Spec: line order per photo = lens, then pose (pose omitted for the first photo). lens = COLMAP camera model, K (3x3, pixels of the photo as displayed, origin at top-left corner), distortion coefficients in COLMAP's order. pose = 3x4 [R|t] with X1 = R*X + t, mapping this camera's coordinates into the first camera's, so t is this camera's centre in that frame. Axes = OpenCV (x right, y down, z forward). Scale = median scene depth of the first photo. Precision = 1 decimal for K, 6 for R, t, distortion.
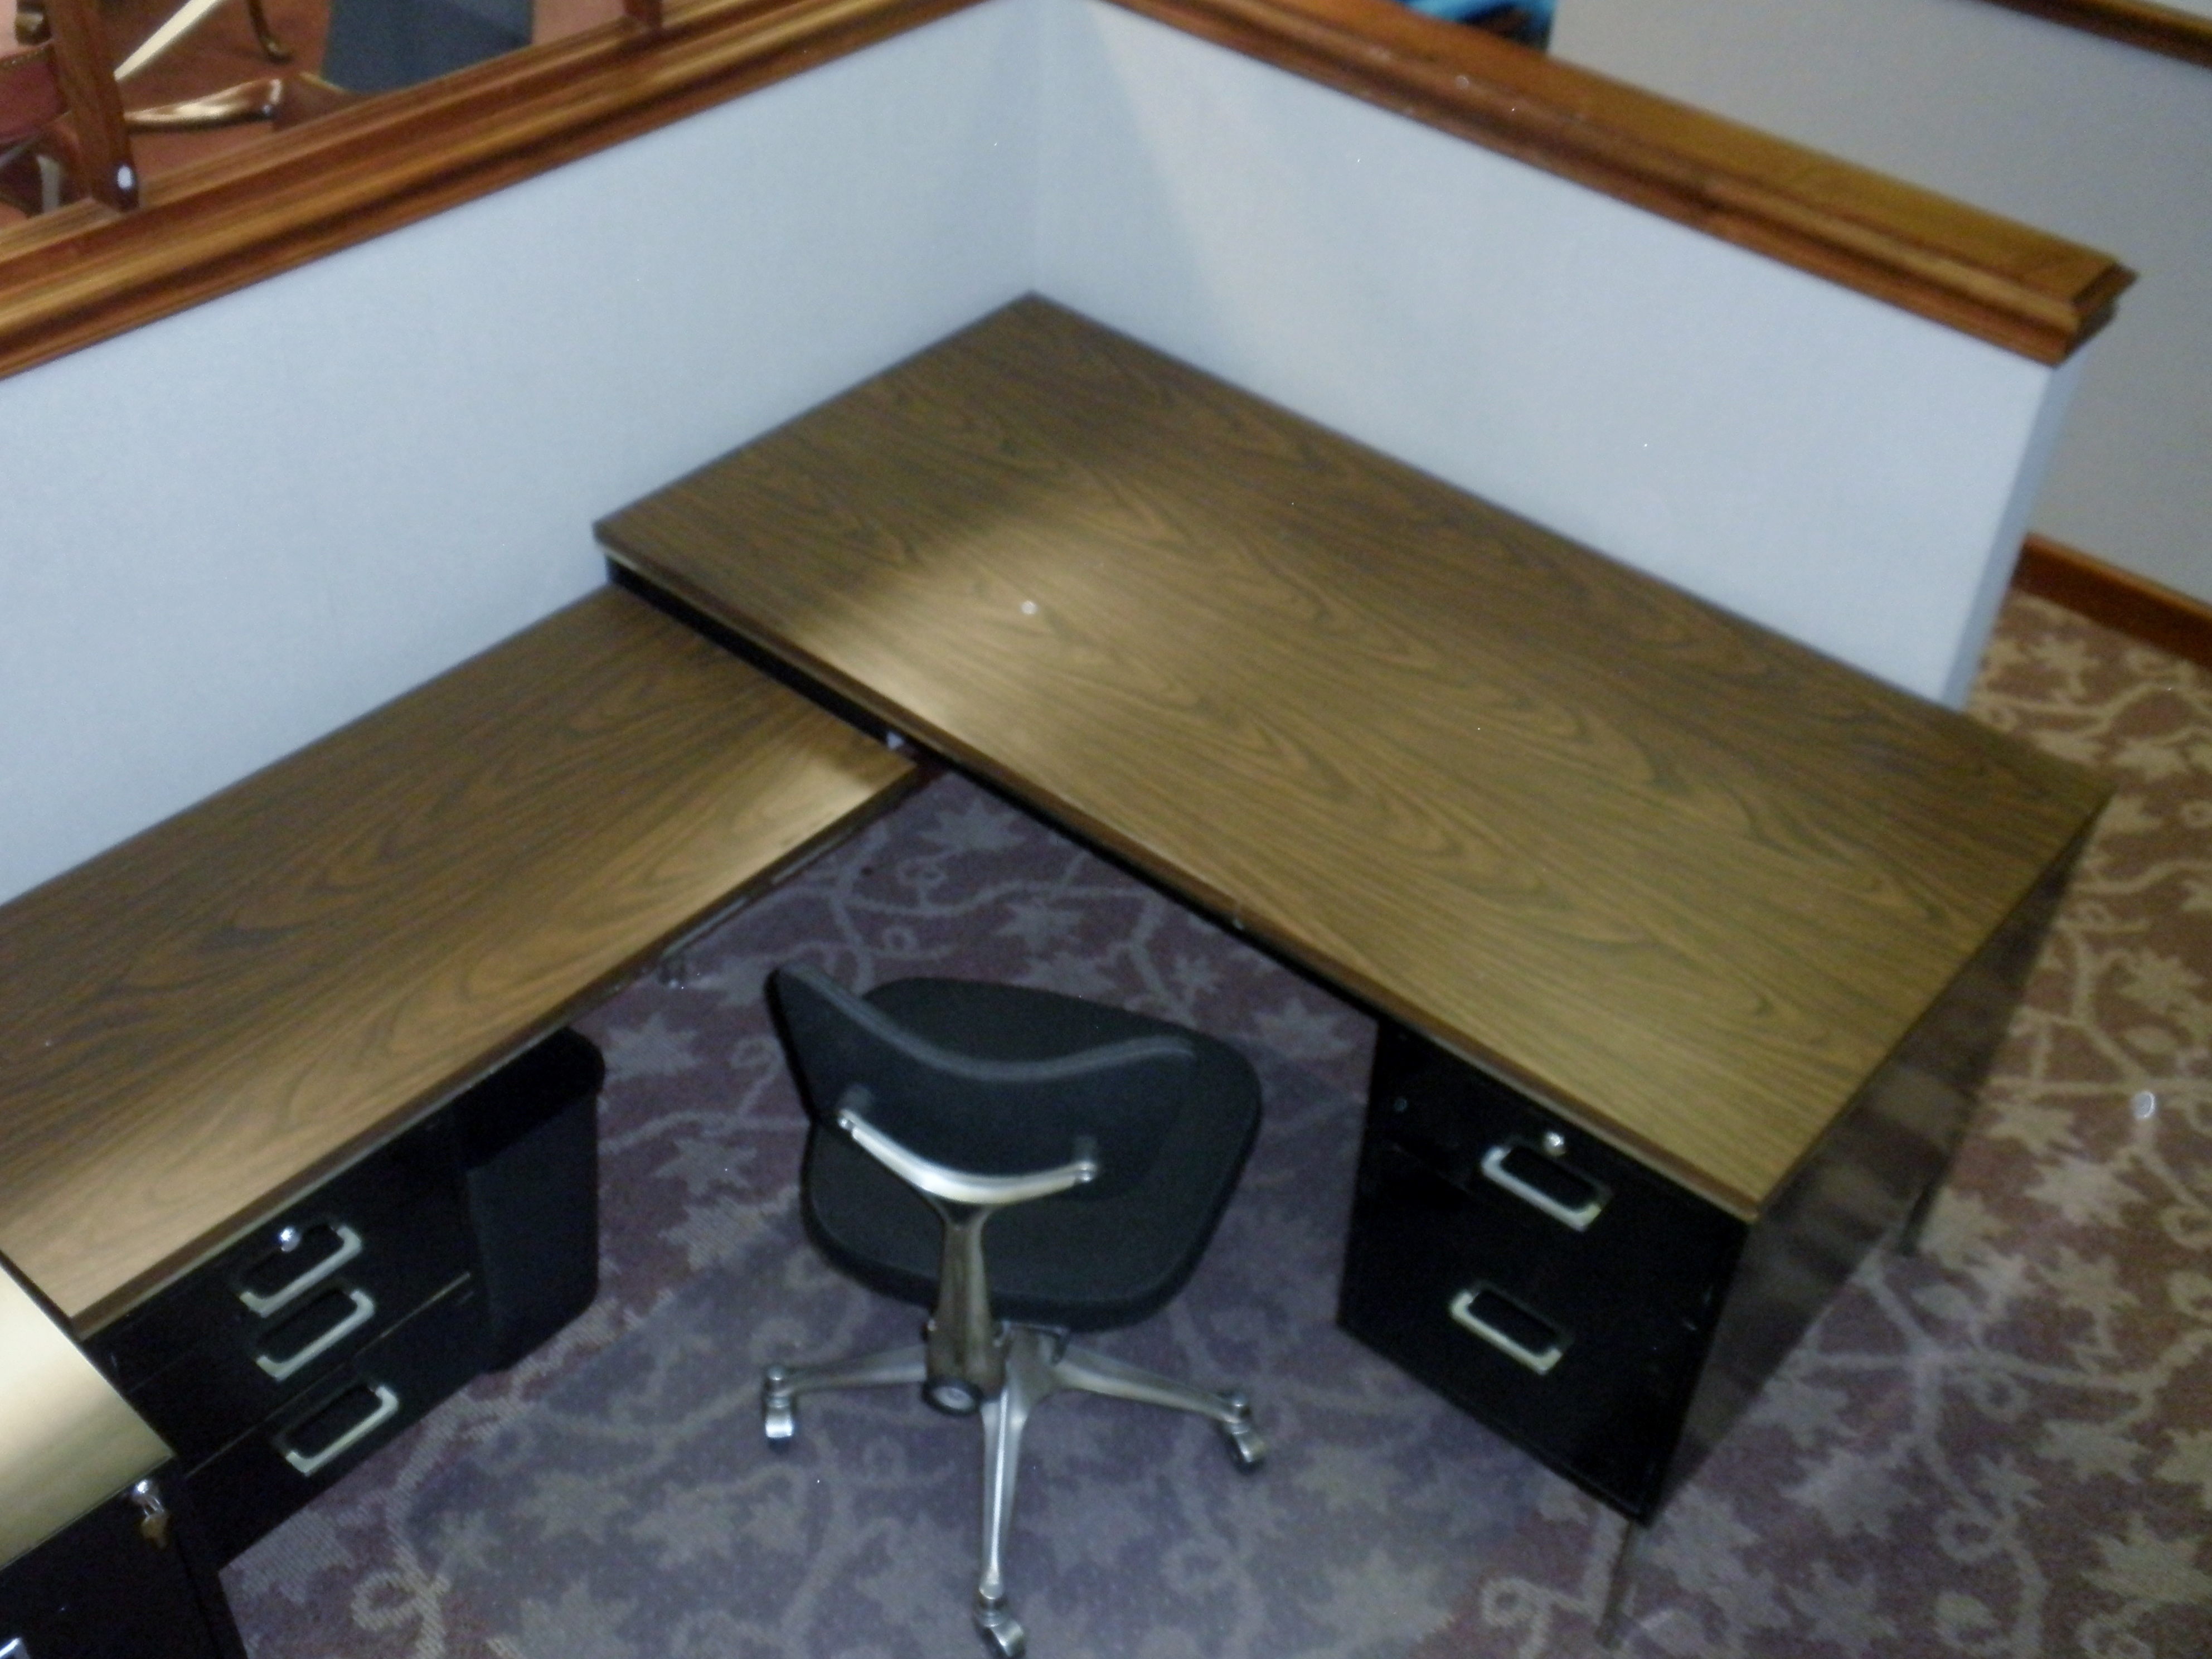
lens RADIAL K [[2396.9, 0, 1106.0], [0, 2396.9, 829.5], [0, 0, 1]] dist [-0.002361, 0.002788]
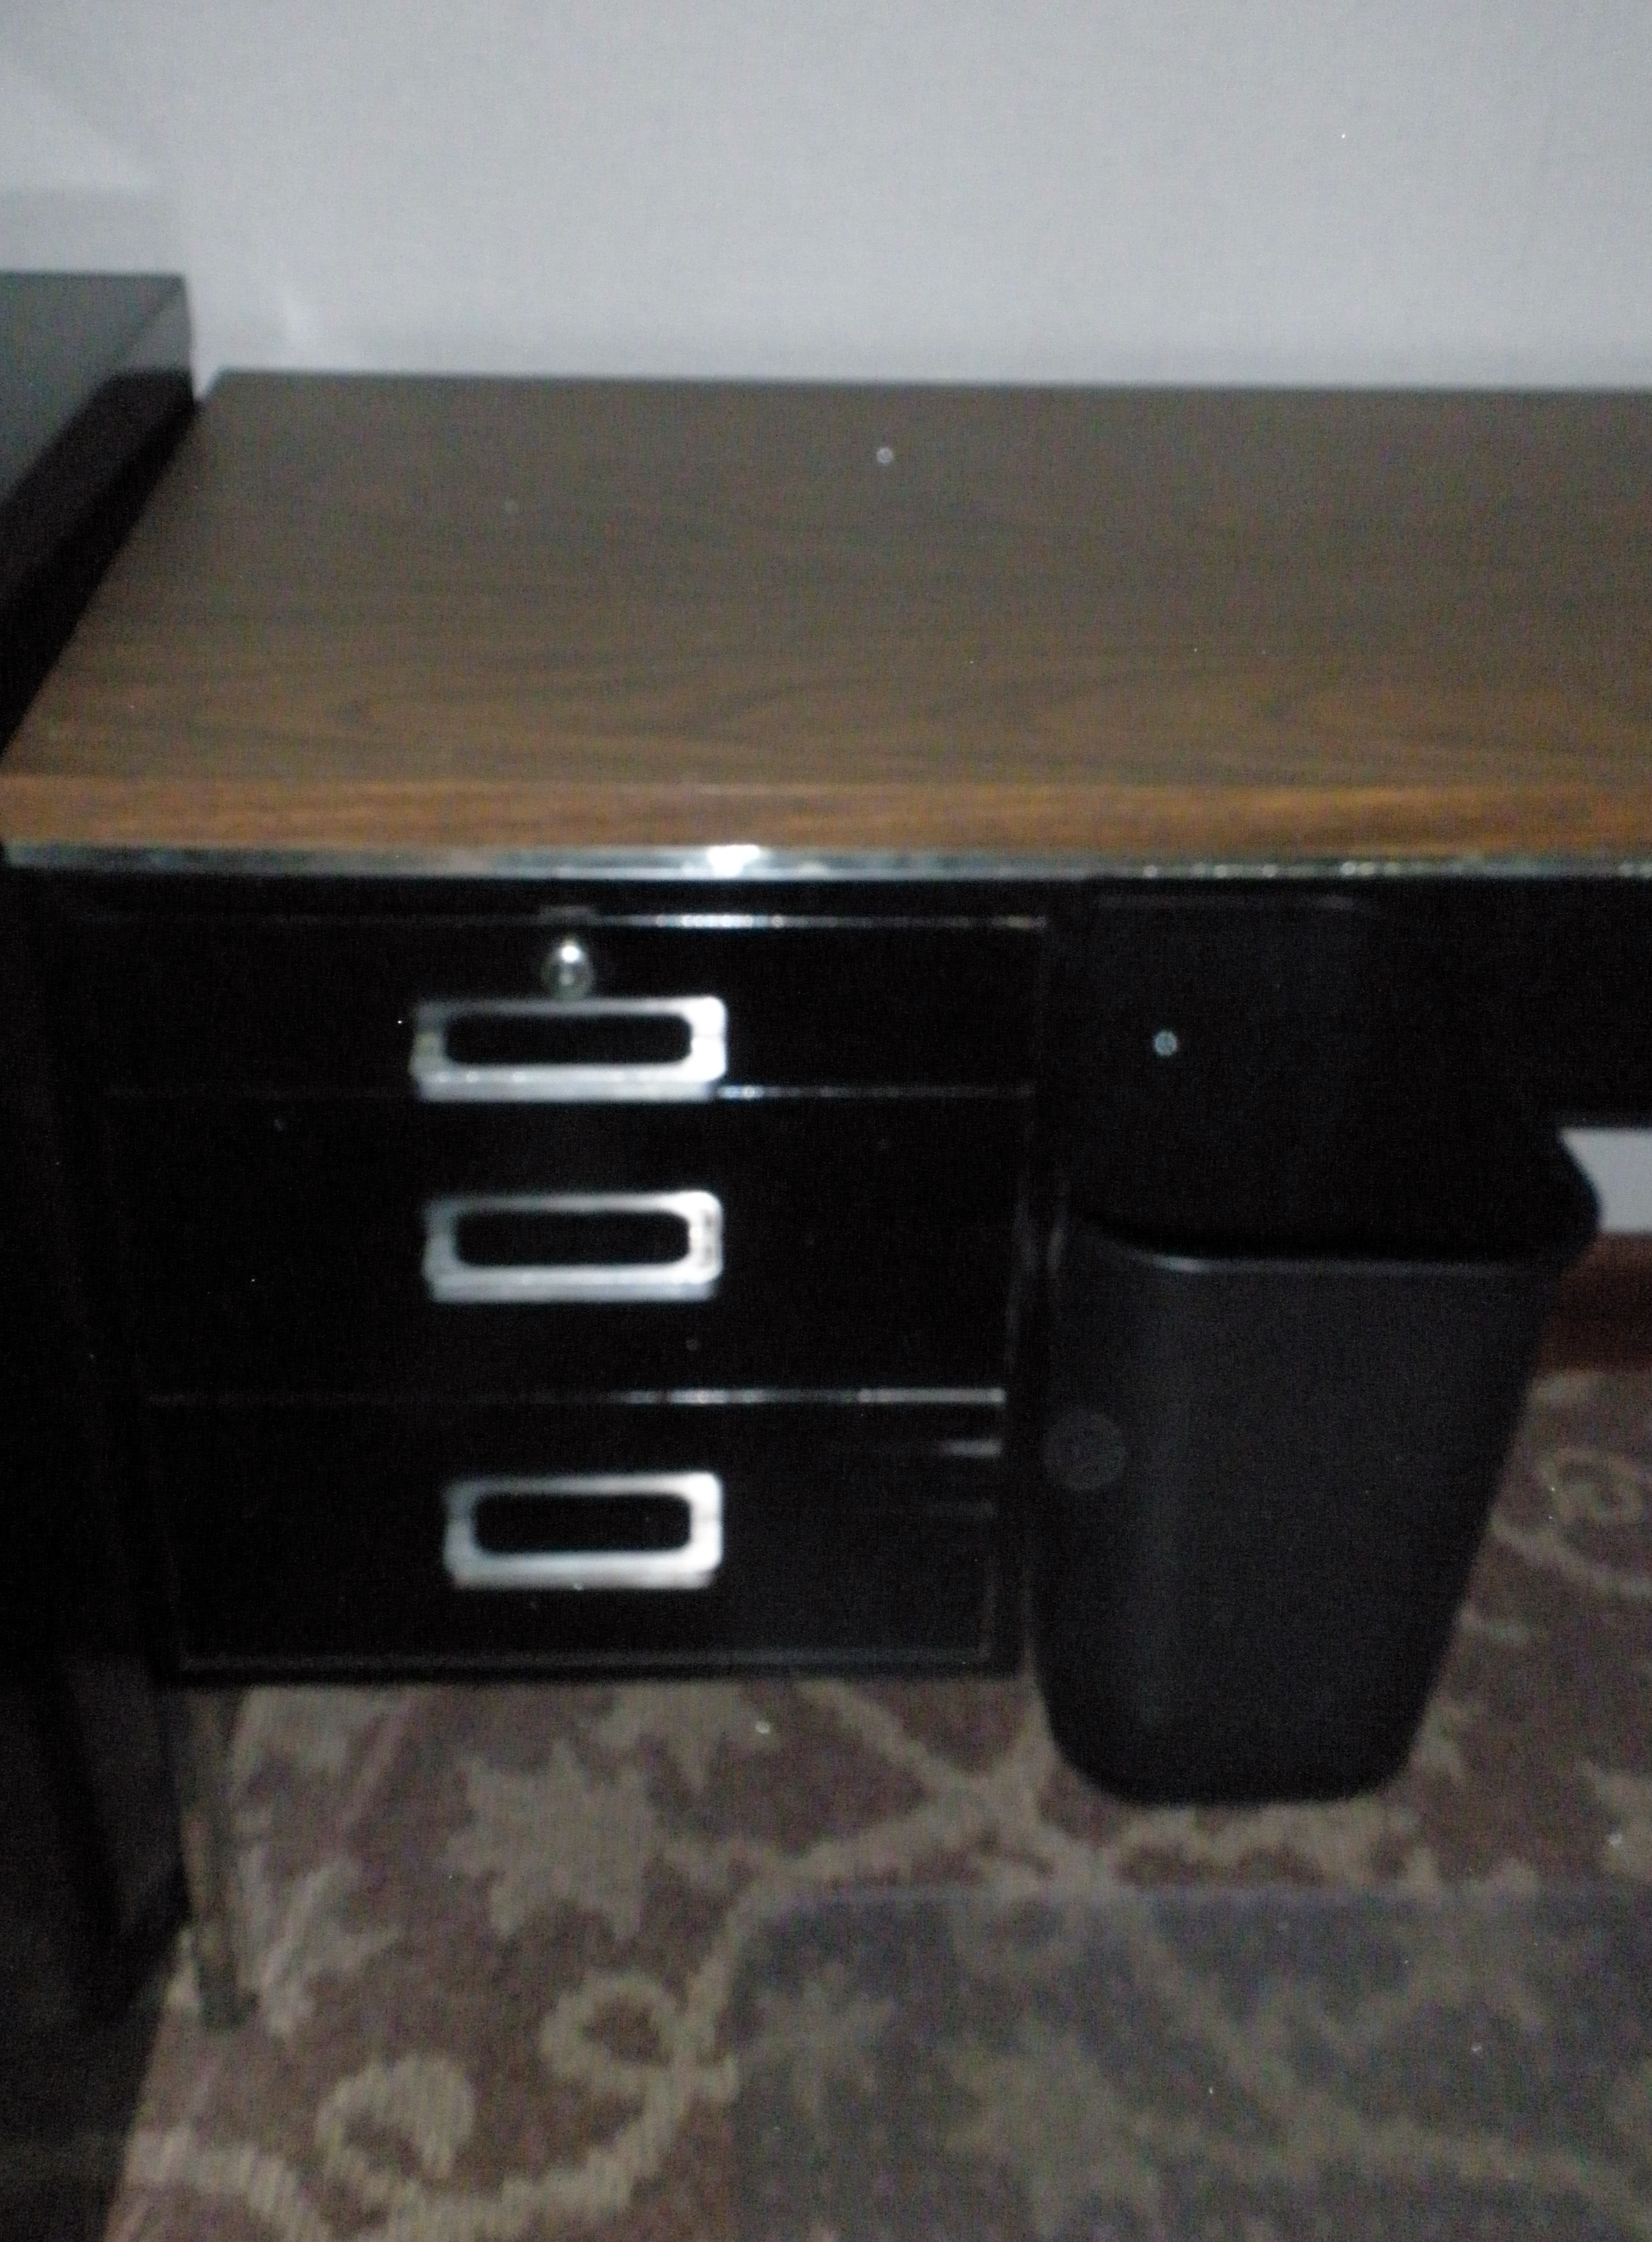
lens RADIAL K [[2541.2, 0, 812.9], [0, 2541.2, 1059.4], [0, 0, 1]] dist [0.030185, -0.016869]
pose [[0.677788, 0.338869, -0.652511, -0.017389], [-0.466228, 0.884310, -0.025039, 0.141905], [0.568538, 0.321190, 0.757365, 0.555719]]
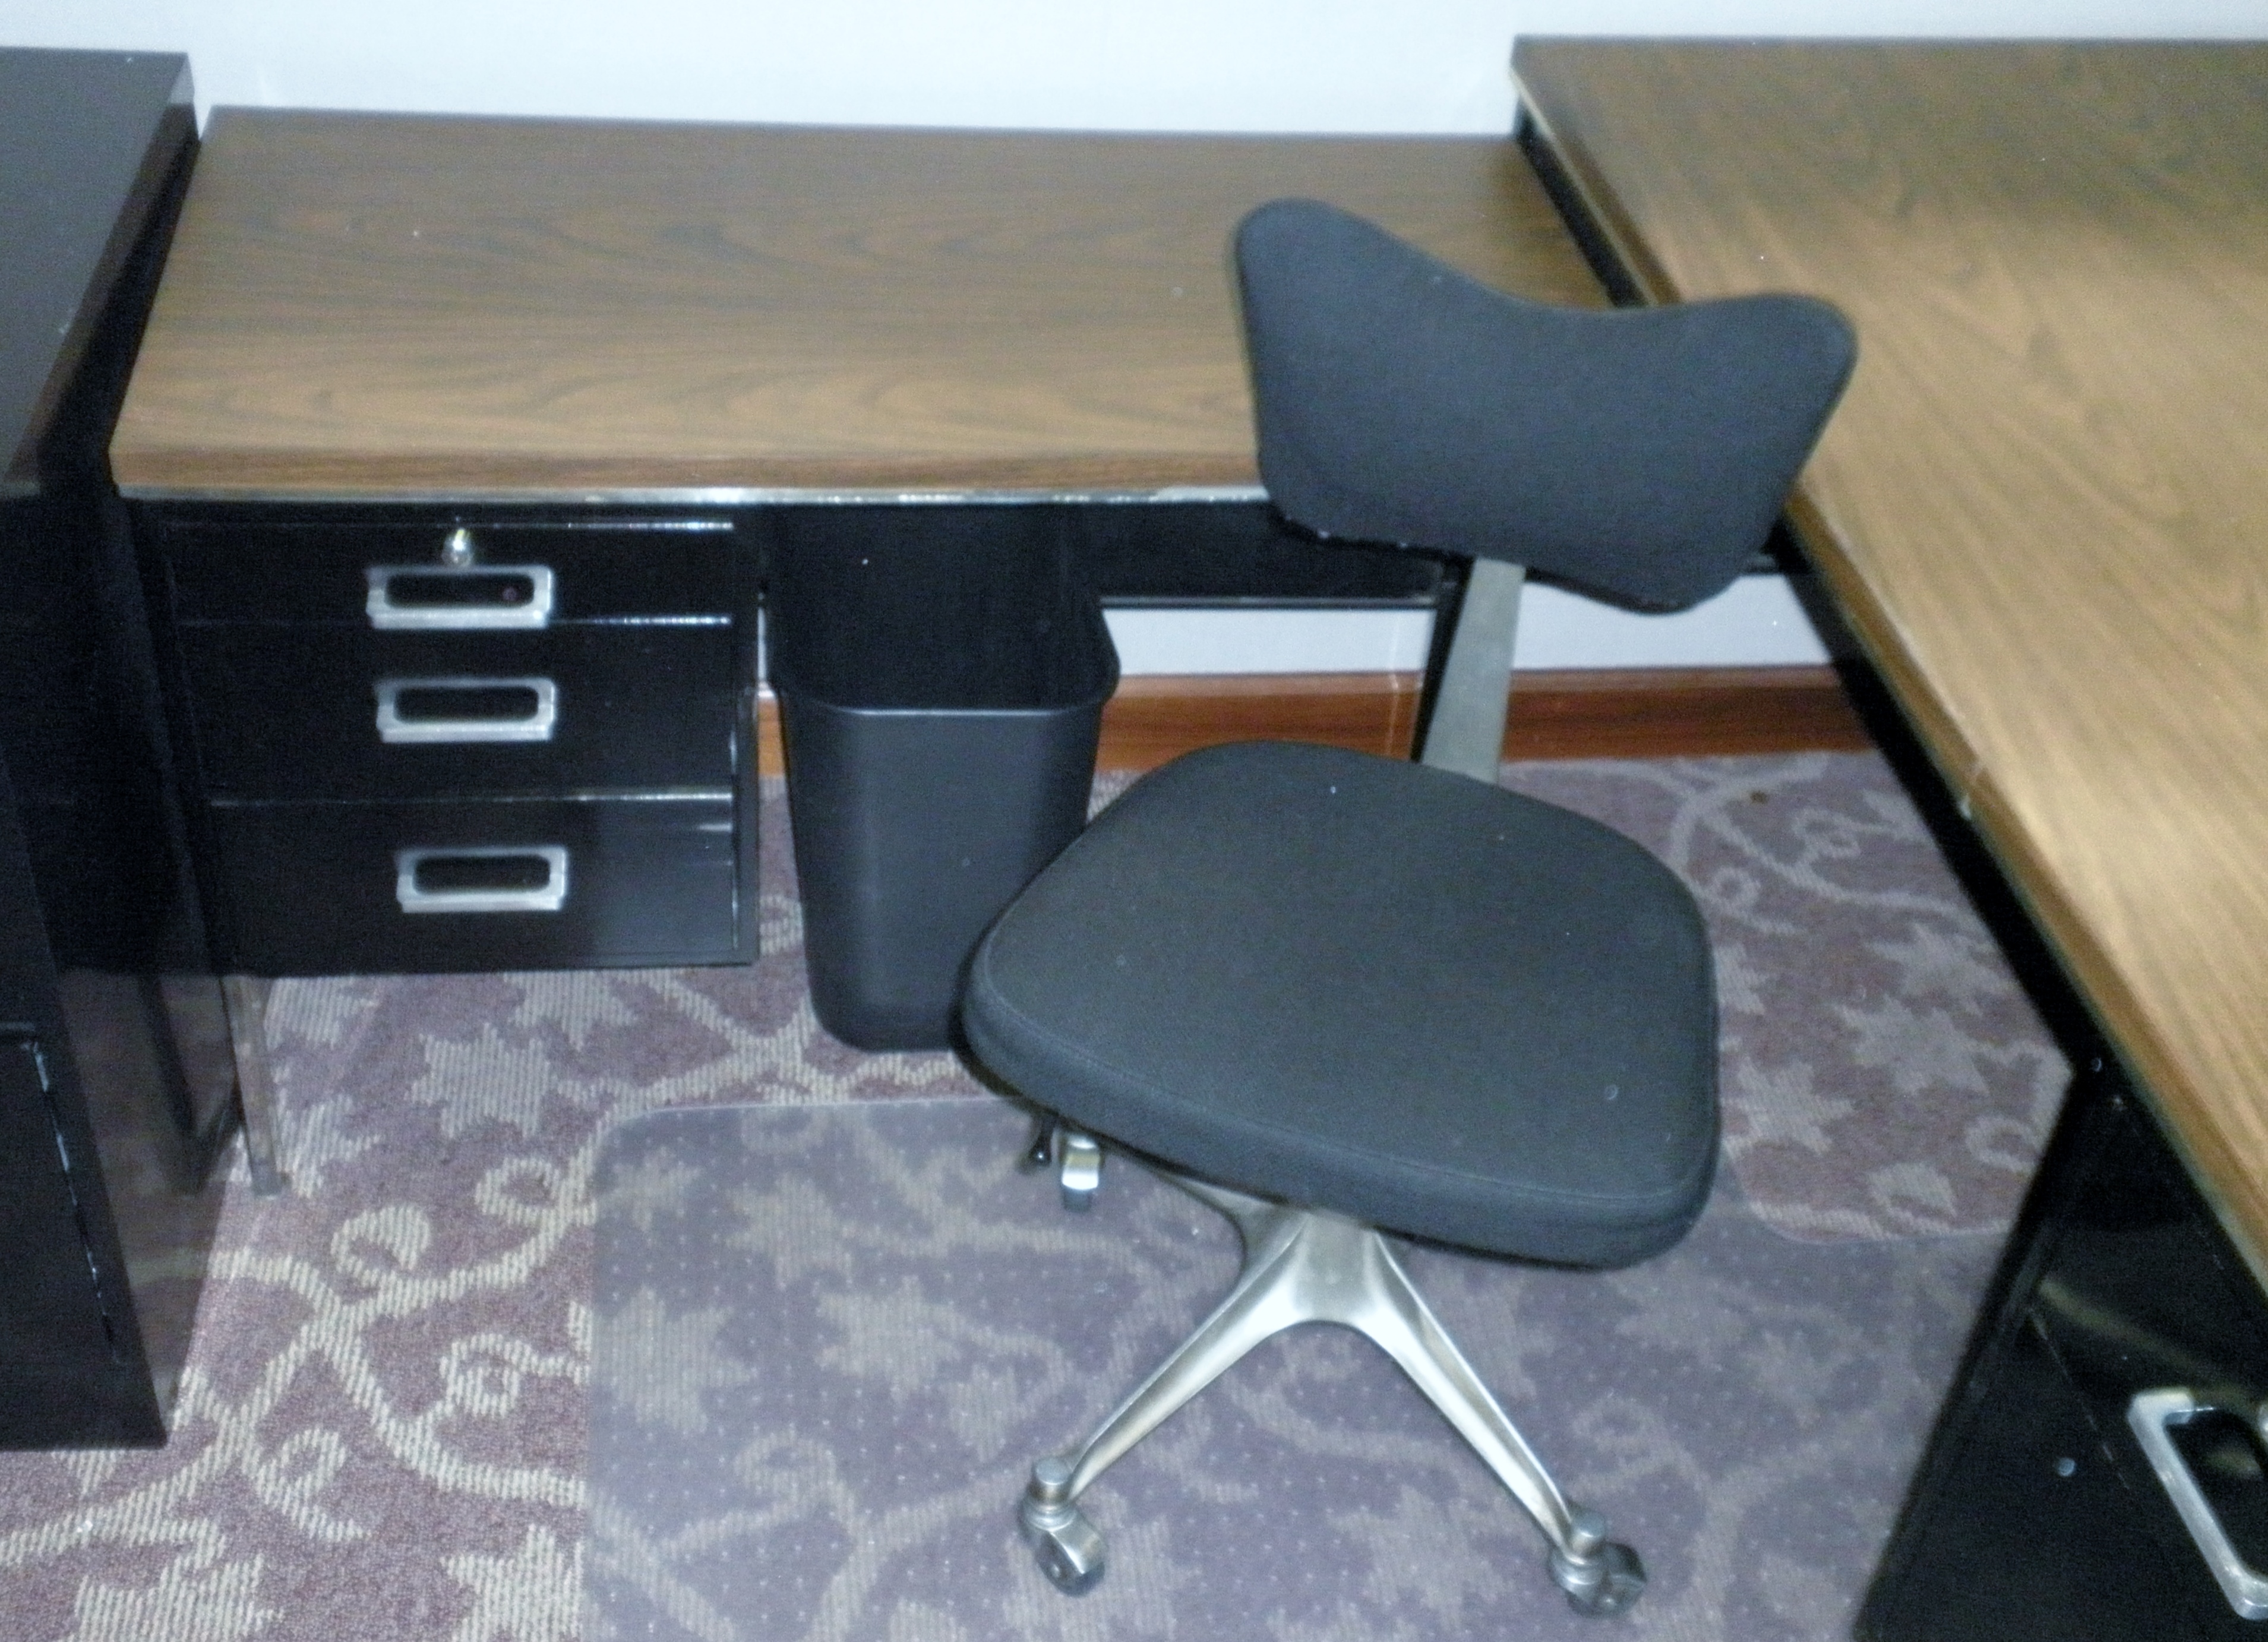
lens RADIAL K [[2615.0, 0, 1134.0], [0, 2615.0, 821.0], [0, 0, 1]] dist [0.047908, -0.045057]
pose [[0.748498, 0.423834, -0.510016, 0.191387], [-0.466344, 0.883214, 0.049564, 0.088342], [0.471460, 0.200744, 0.858736, 0.351799]]
